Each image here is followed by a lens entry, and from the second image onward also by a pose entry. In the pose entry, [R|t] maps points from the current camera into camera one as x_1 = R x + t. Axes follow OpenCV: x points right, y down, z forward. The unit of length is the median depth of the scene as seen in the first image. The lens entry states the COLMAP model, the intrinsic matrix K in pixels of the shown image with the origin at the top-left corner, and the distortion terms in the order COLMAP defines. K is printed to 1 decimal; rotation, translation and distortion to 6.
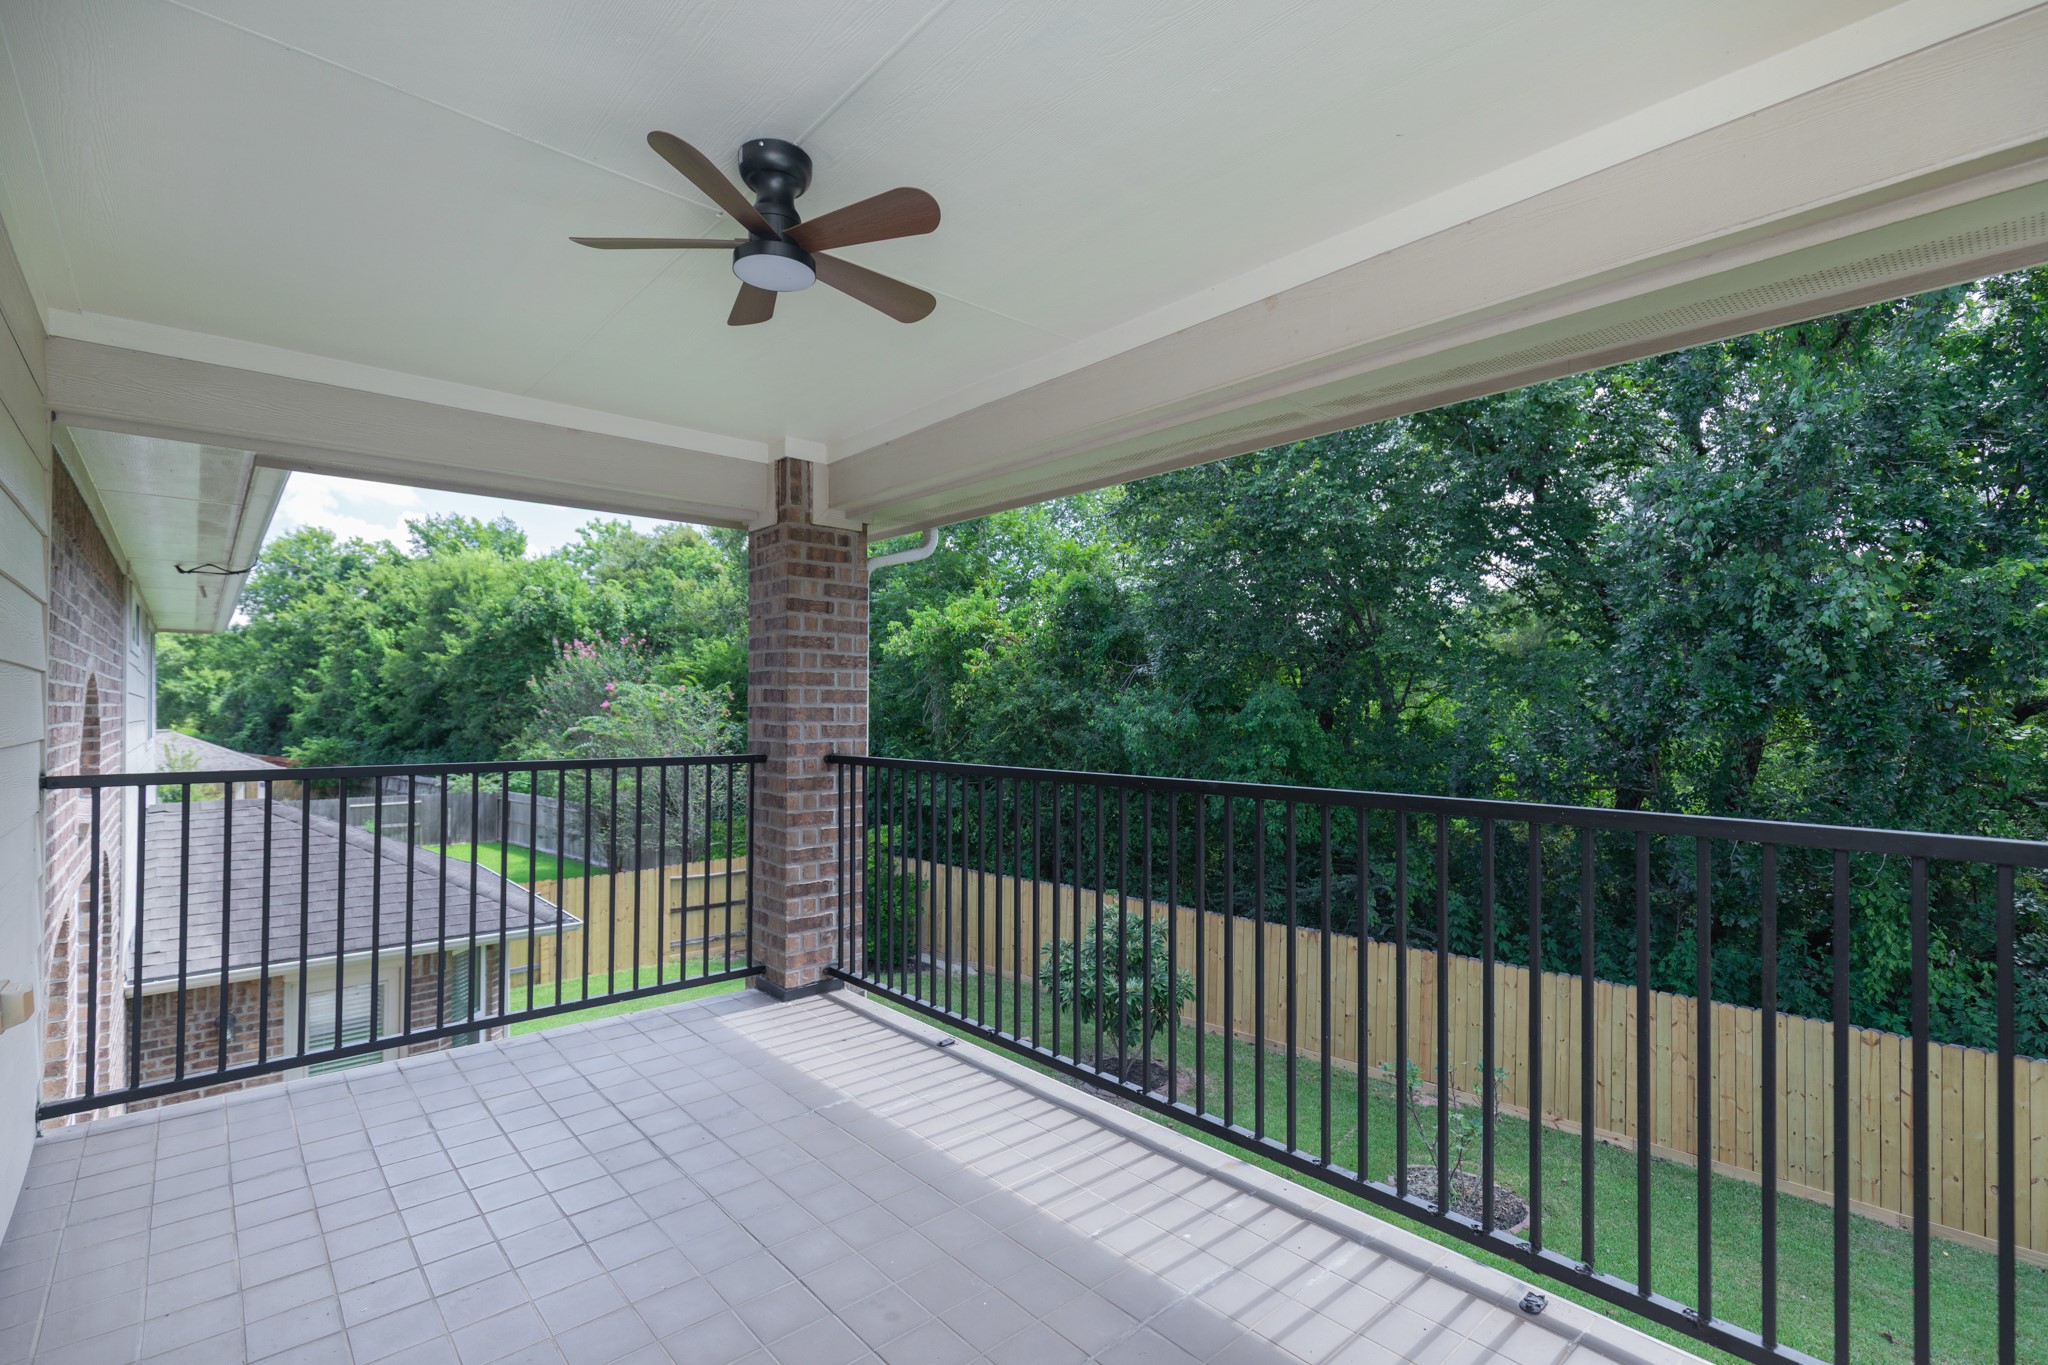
lens RADIAL K [[946.2, 0, 1024.0], [0, 946.2, 682.5], [0, 0, 1]] dist [0.000783, -0.000615]
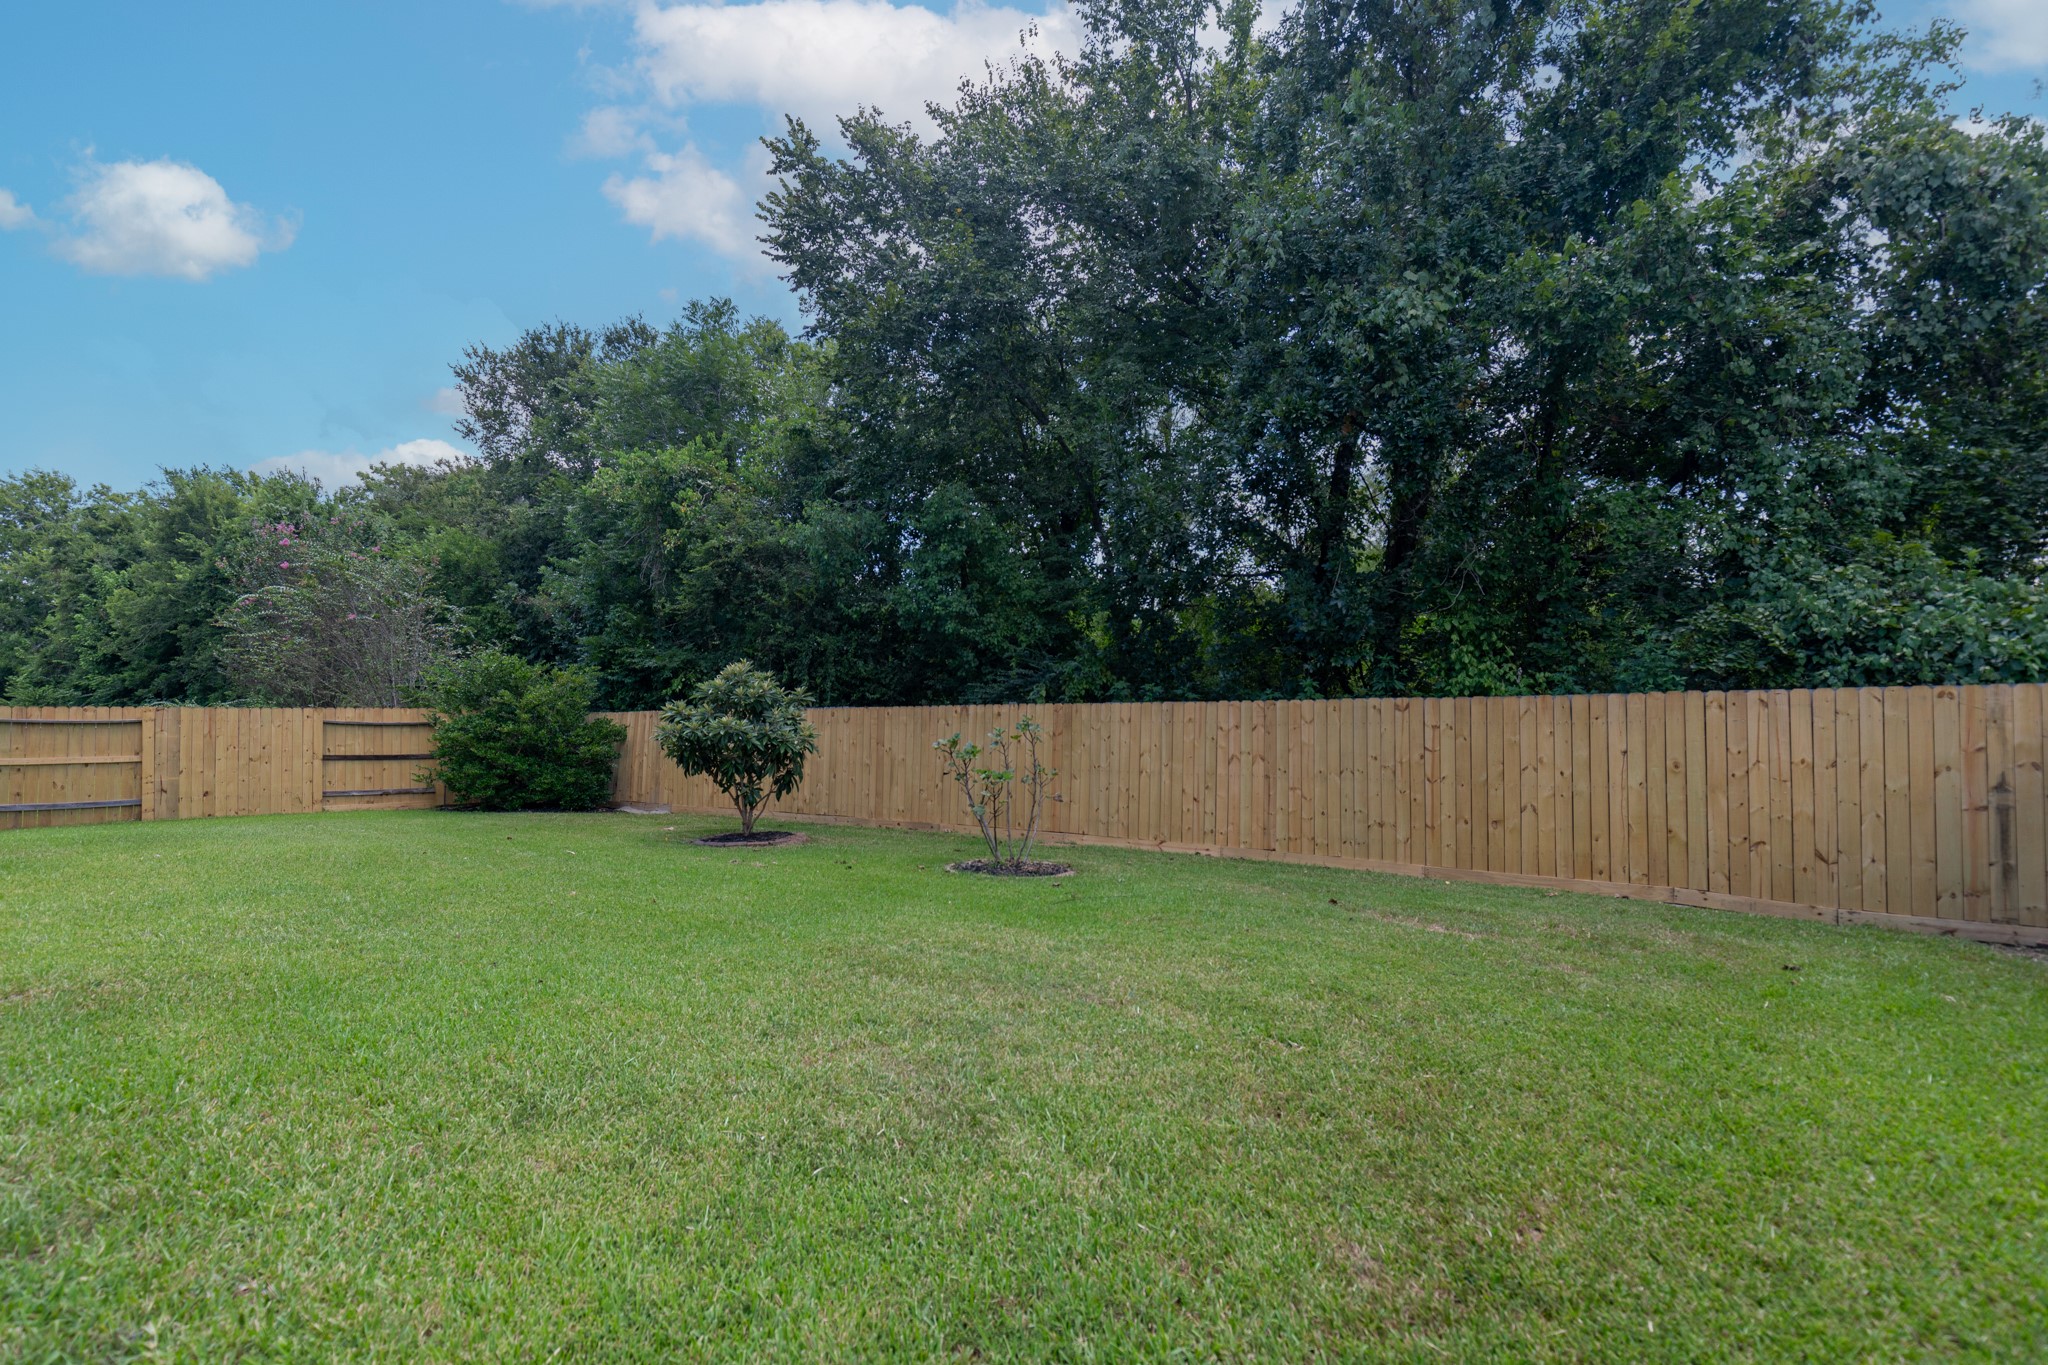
lens RADIAL K [[946.2, 0, 1024.0], [0, 946.2, 682.5], [0, 0, 1]] dist [0.000783, -0.000615]
pose [[0.991454, -0.003258, 0.130416, 0.094997], [0.004101, 0.999972, -0.006196, 0.098071], [-0.130392, 0.006678, 0.991440, 0.005766]]
